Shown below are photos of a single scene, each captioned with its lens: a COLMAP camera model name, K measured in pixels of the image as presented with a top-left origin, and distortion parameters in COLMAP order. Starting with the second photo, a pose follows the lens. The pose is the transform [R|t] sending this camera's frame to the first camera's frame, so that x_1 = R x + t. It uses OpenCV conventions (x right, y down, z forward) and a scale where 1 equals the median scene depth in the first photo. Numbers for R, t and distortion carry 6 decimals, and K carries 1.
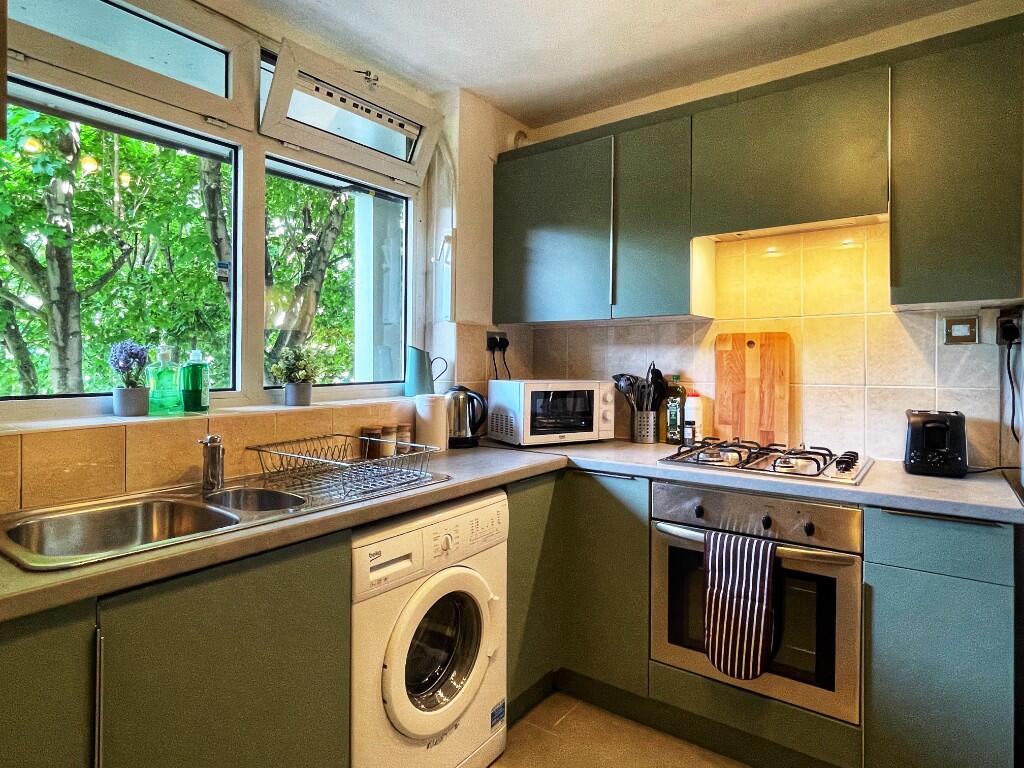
lens RADIAL K [[587.2, 0, 508.4], [0, 587.2, 403.1], [0, 0, 1]] dist [-0.029405, 0.020340]
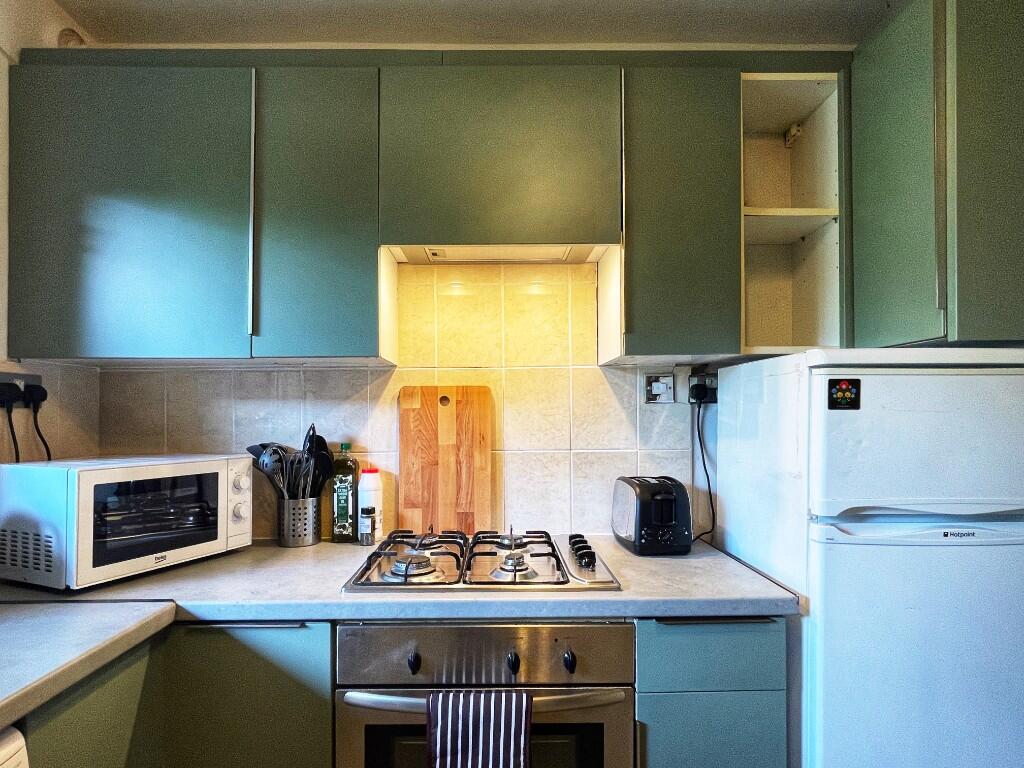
lens RADIAL K [[587.2, 0, 508.4], [0, 587.2, 403.1], [0, 0, 1]] dist [-0.029405, 0.020340]
pose [[0.793324, 0.005638, 0.608773, 0.014530], [0.047192, 0.996379, -0.070726, -0.039042], [-0.606968, 0.084838, 0.790185, 0.340852]]
